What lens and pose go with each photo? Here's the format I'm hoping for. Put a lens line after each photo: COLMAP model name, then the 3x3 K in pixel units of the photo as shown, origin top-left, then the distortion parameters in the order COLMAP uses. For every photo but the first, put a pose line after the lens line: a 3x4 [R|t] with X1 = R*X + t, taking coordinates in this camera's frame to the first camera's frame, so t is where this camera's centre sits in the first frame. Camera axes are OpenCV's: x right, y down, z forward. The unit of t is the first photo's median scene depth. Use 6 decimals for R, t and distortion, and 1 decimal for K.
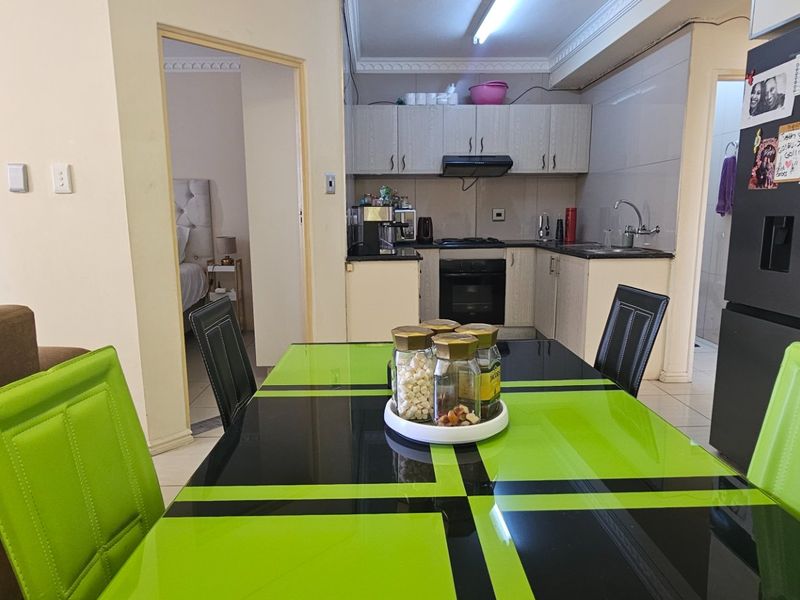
lens RADIAL K [[533.7, 0, 396.9], [0, 533.7, 300.7], [0, 0, 1]] dist [0.000187, 0.002097]
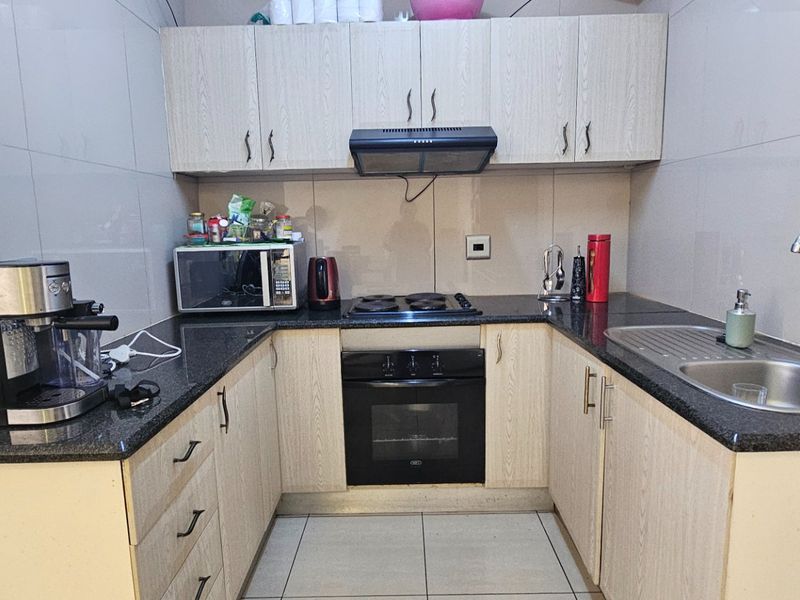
lens RADIAL K [[533.7, 0, 396.9], [0, 533.7, 300.7], [0, 0, 1]] dist [0.000187, 0.002097]
pose [[0.999034, -0.009675, -0.042872, 0.143931], [0.009106, 0.999868, -0.013444, -0.110653], [0.042996, 0.013041, 0.998990, 0.520051]]
